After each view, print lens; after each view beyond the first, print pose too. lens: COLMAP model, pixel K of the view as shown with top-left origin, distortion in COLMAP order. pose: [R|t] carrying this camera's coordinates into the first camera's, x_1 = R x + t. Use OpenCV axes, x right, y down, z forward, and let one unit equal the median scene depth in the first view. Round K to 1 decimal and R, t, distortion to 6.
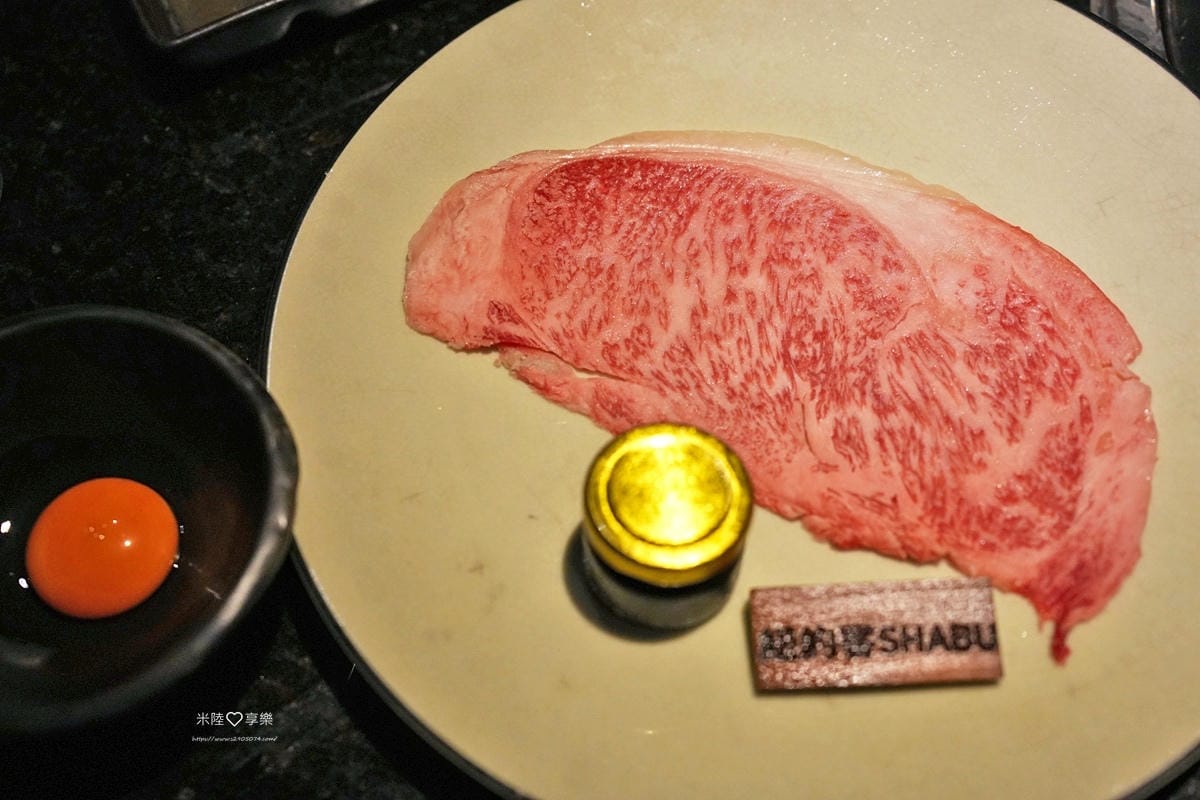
lens RADIAL K [[1455.1, 0, 601.5], [0, 1455.1, 394.4], [0, 0, 1]] dist [0.103925, 0.000000]
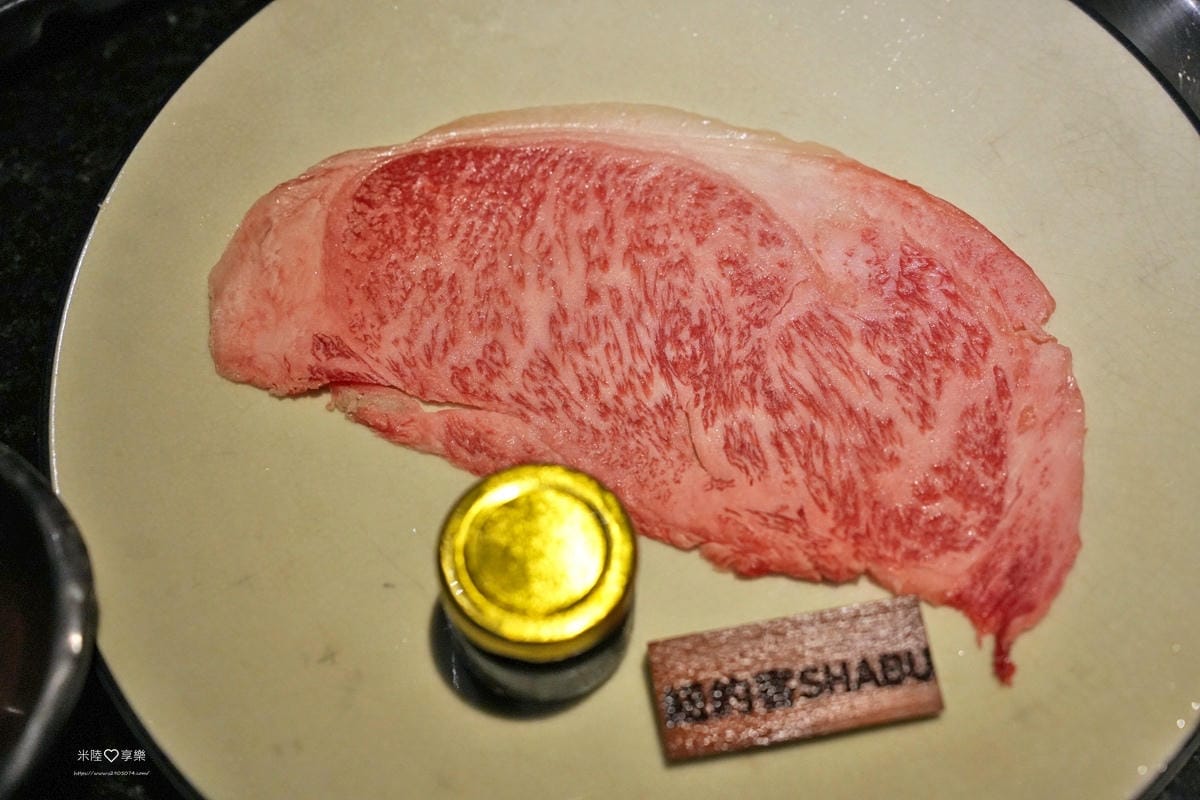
lens RADIAL K [[1455.1, 0, 598.5], [0, 1455.1, 404.9], [0, 0, 1]] dist [0.103925, 0.000000]
pose [[0.991465, -0.117732, 0.056005, 0.037252], [0.115353, 0.992351, 0.043971, -0.042037], [-0.060754, -0.037135, 0.997462, 0.132871]]
